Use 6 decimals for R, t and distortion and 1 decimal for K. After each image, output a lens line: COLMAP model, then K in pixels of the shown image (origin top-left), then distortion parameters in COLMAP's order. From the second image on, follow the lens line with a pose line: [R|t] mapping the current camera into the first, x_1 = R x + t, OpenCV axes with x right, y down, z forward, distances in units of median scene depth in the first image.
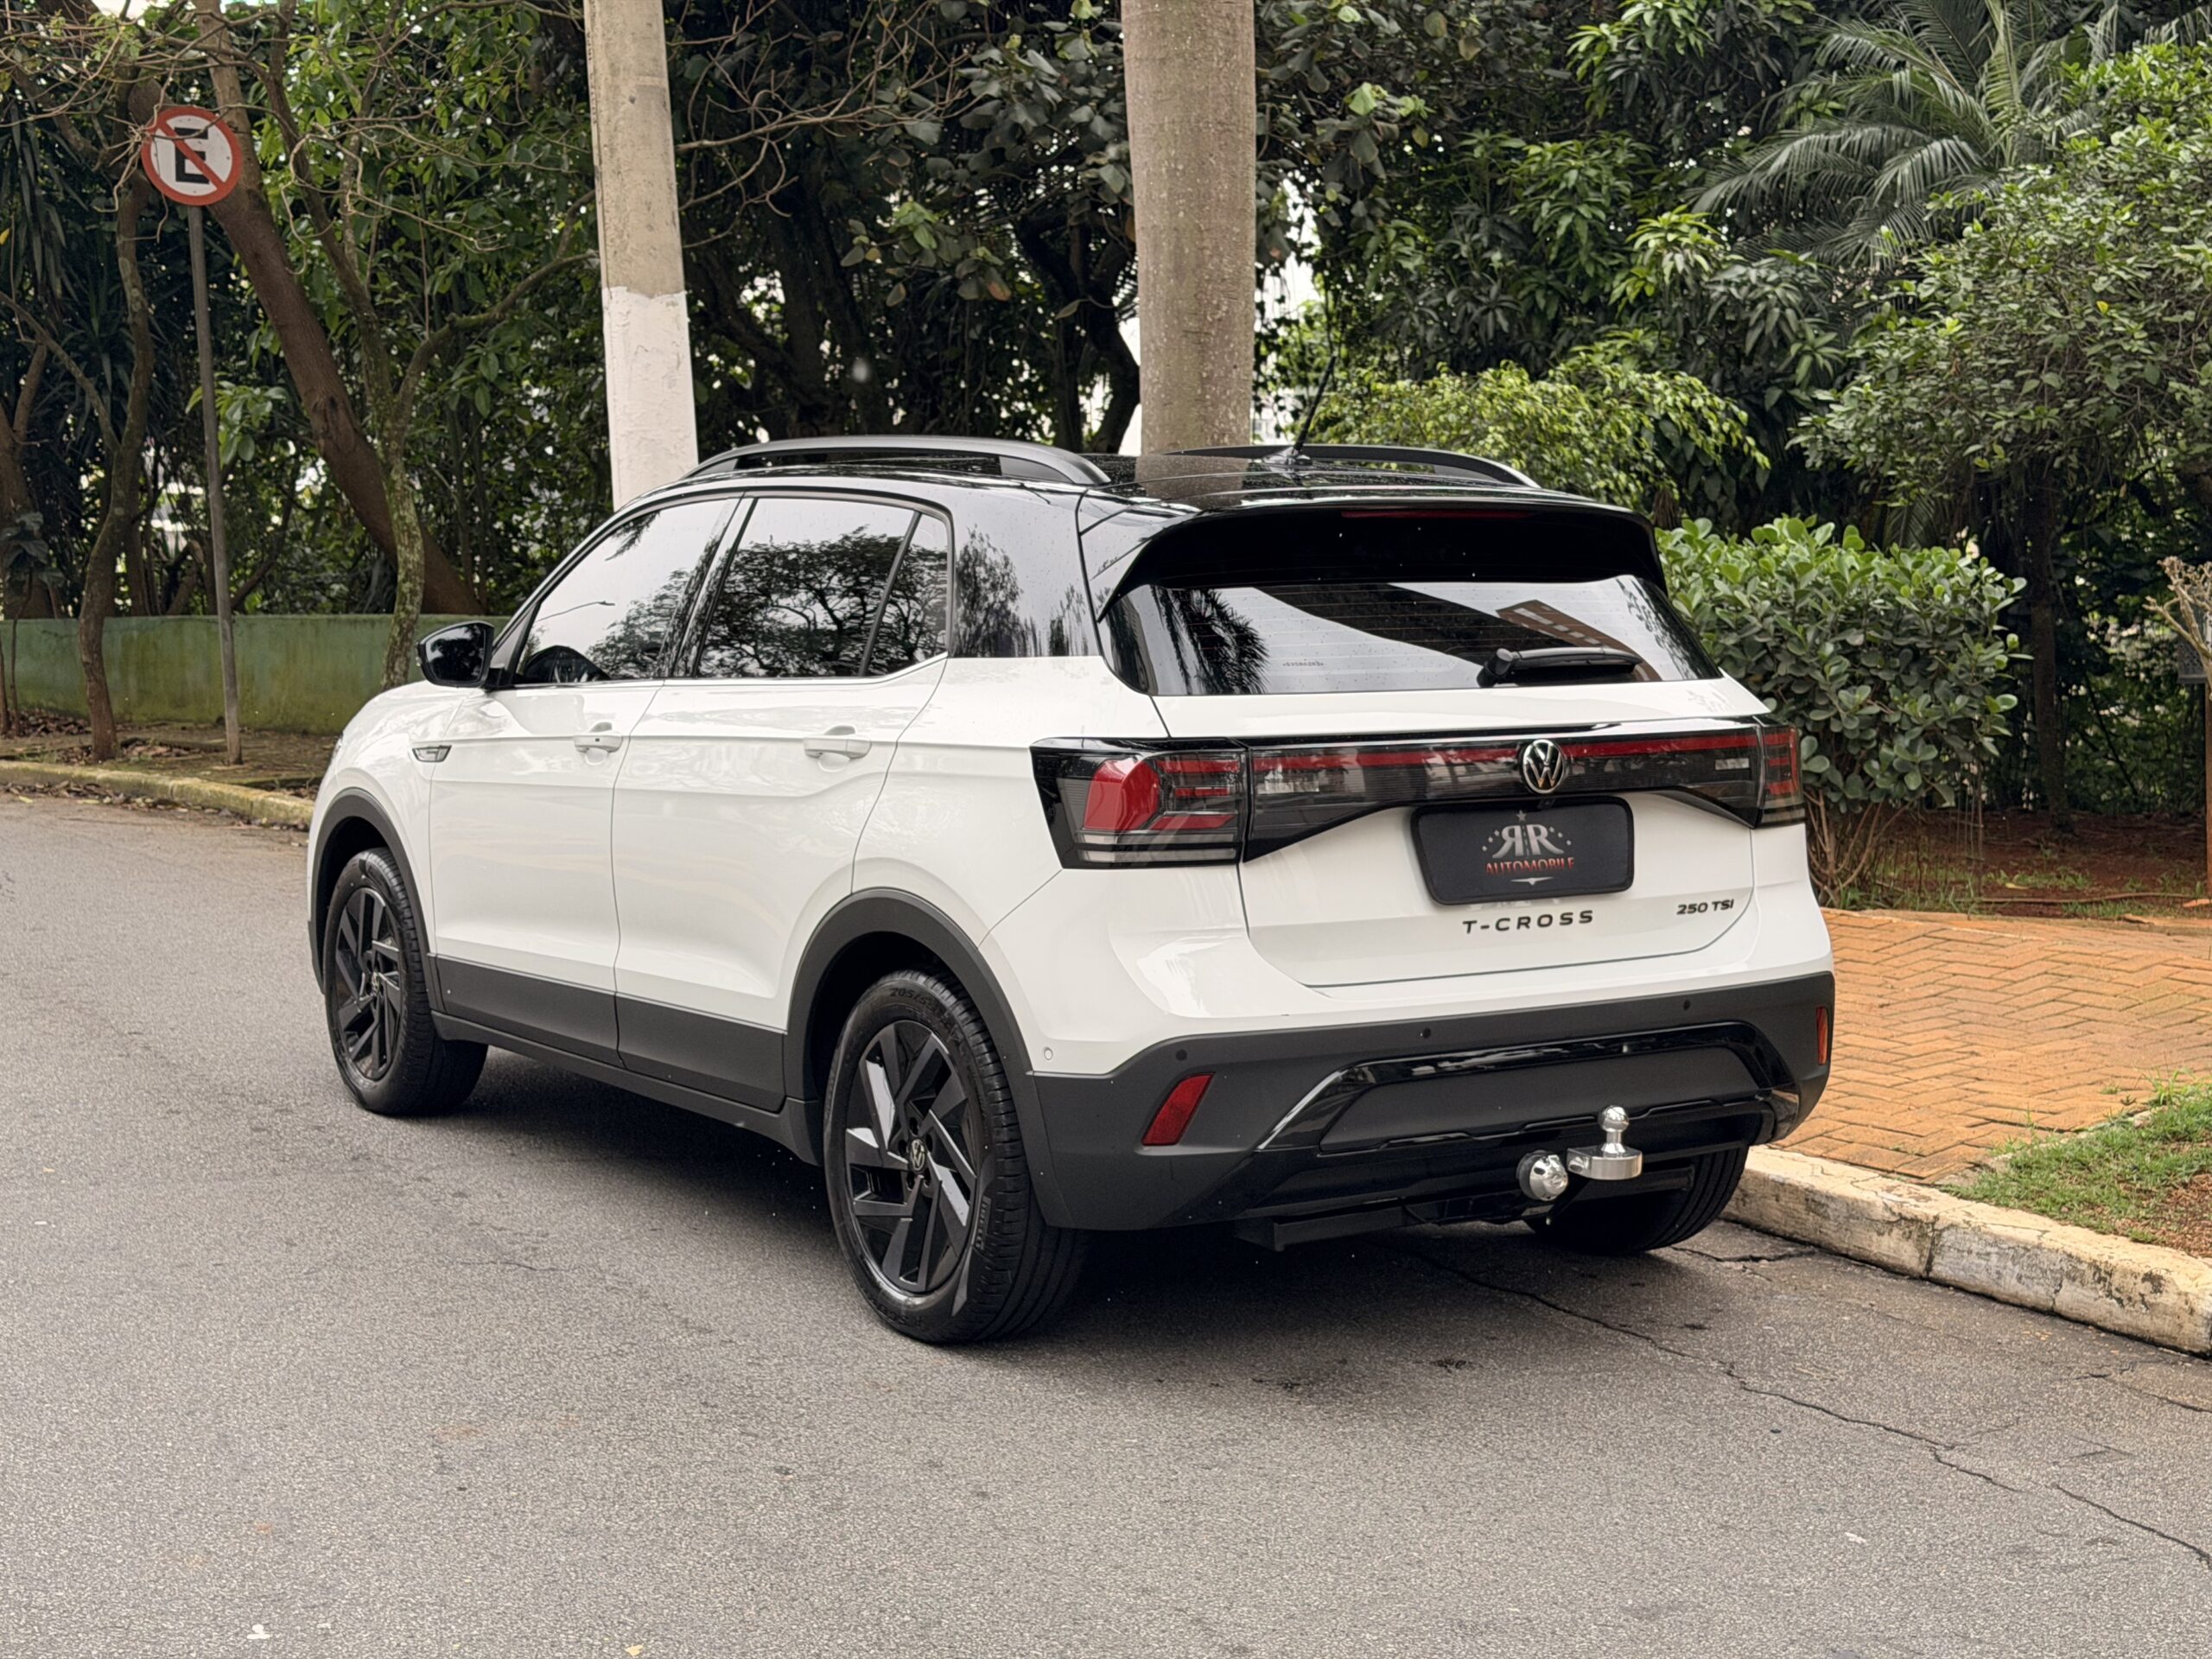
lens RADIAL K [[3044.7, 0, 1106.0], [0, 3044.7, 829.5], [0, 0, 1]] dist [0.183033, -0.321878]
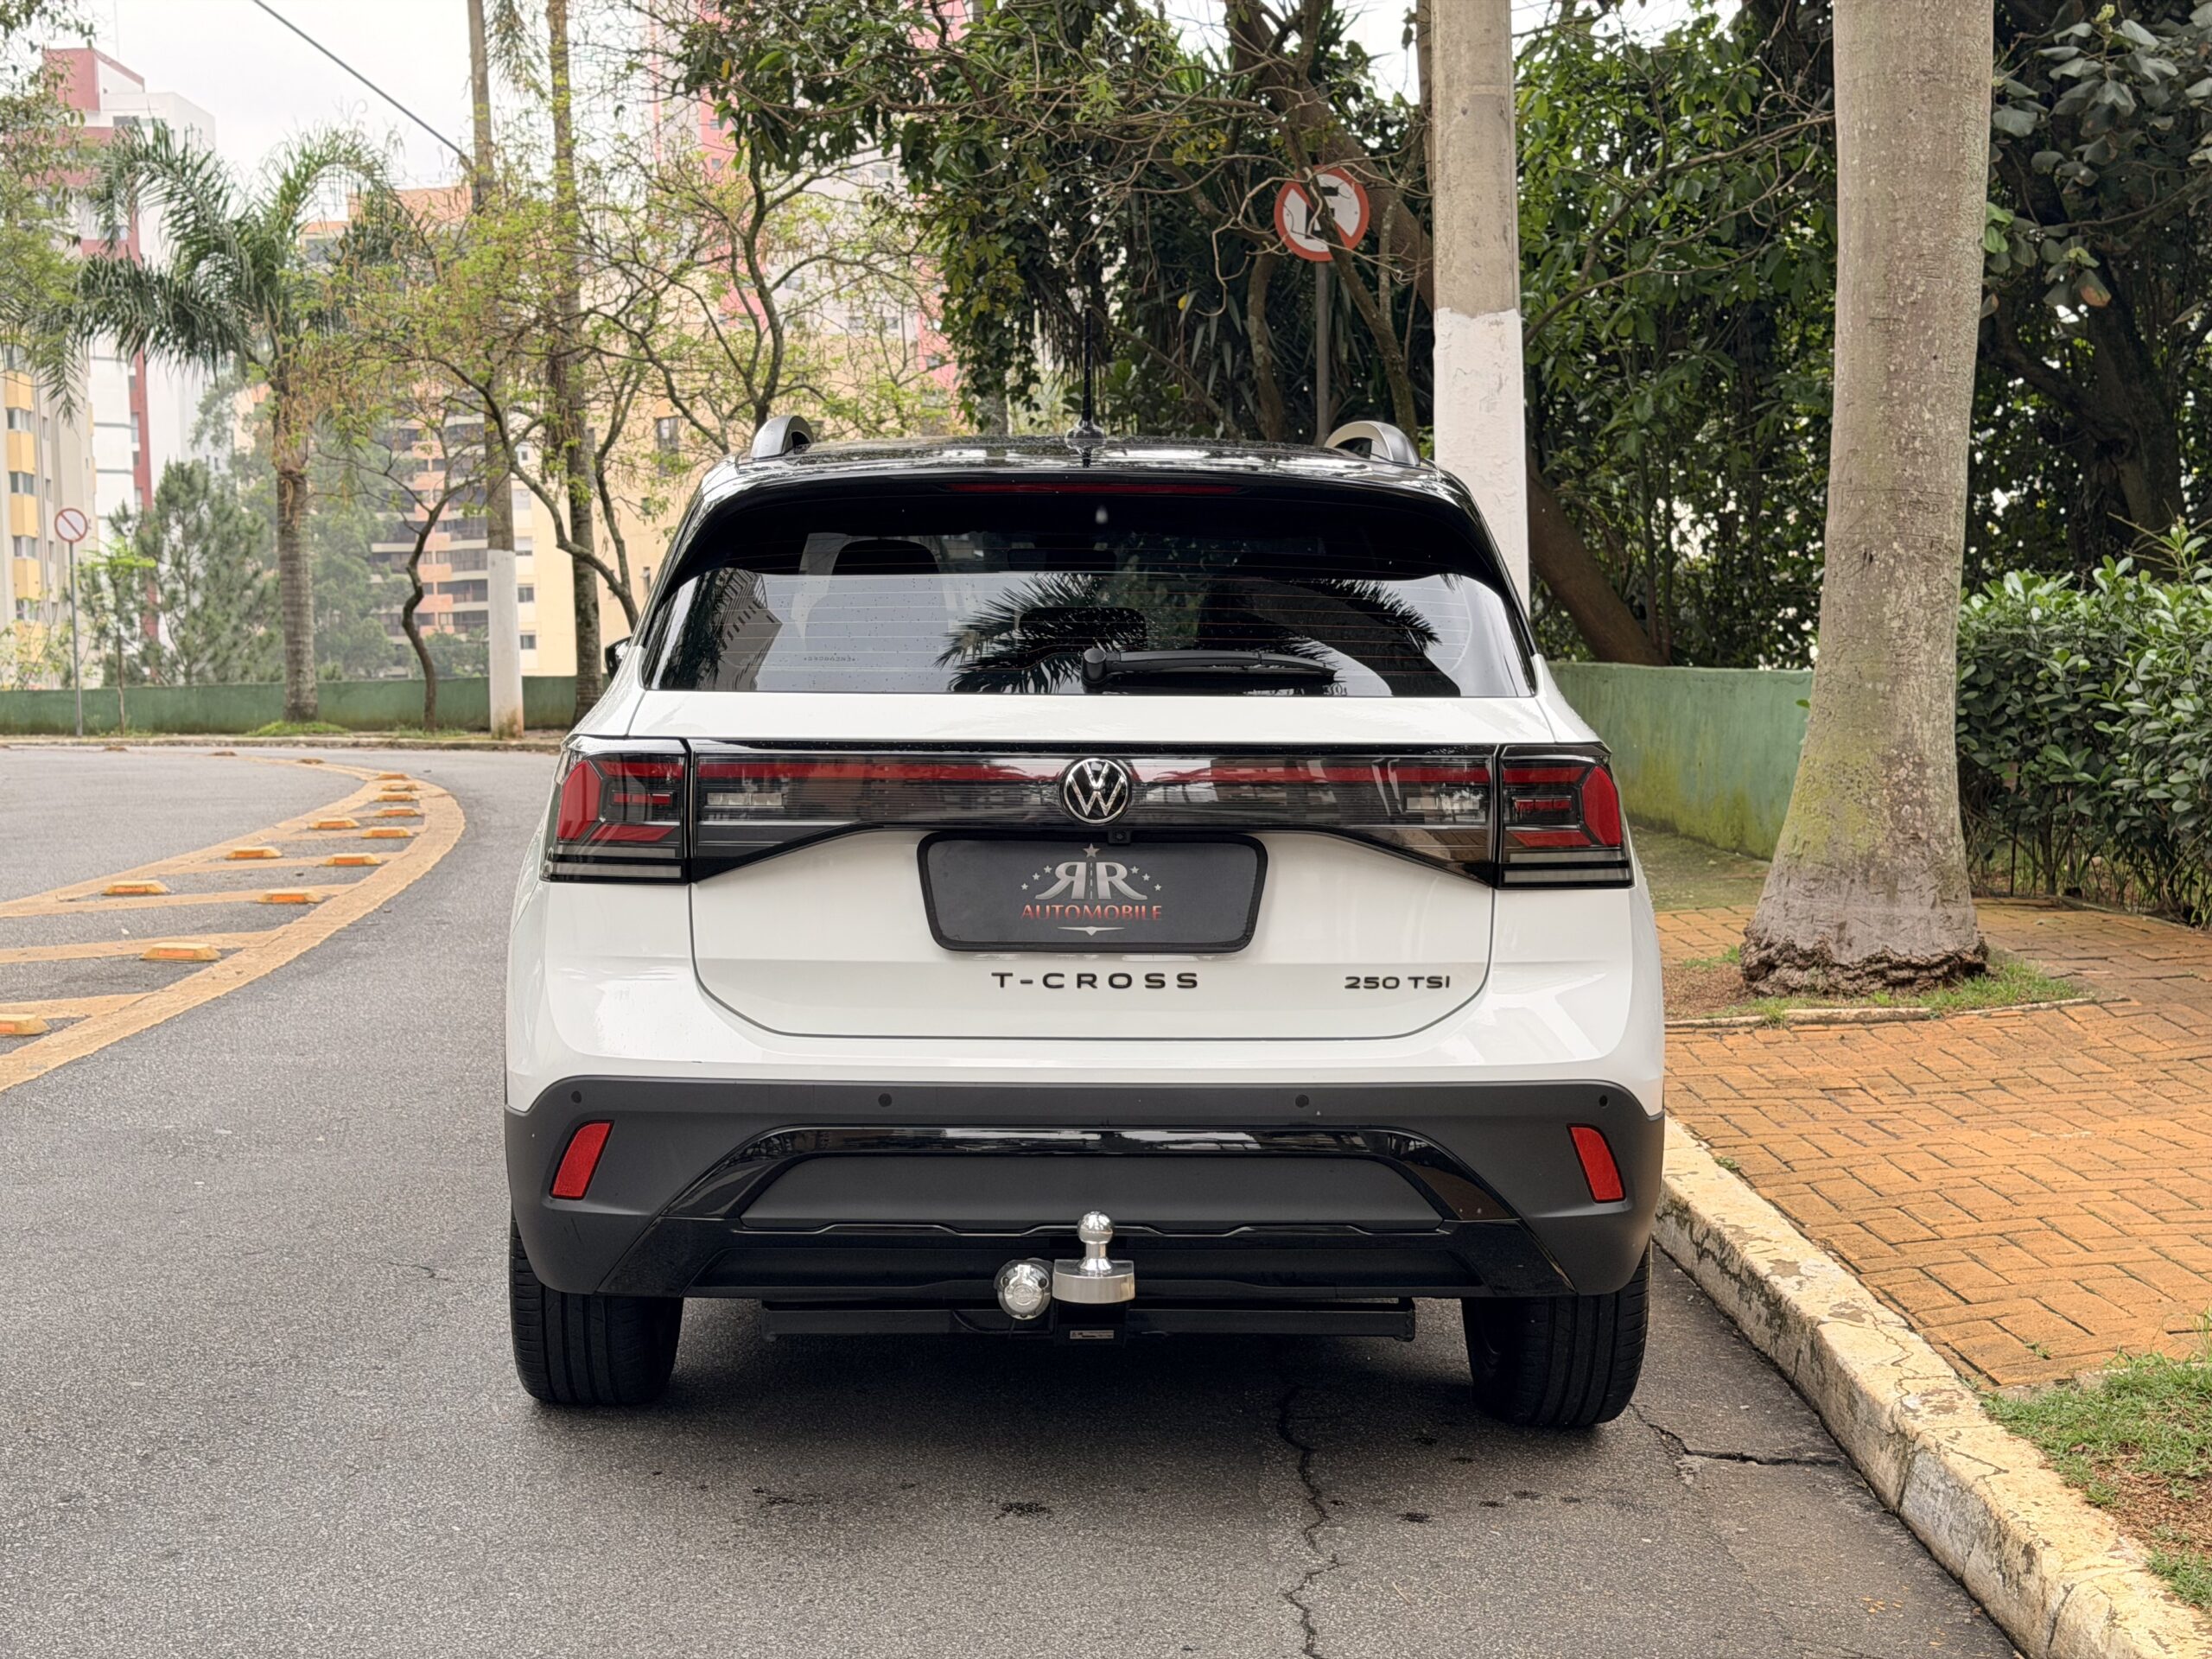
lens RADIAL K [[3044.7, 0, 1106.0], [0, 3044.7, 829.5], [0, 0, 1]] dist [0.183033, -0.321878]
pose [[0.857735, 0.044575, -0.512155, 0.561783], [-0.055925, 0.998412, -0.006765, -0.004904], [0.511040, 0.034445, 0.858866, 0.299307]]
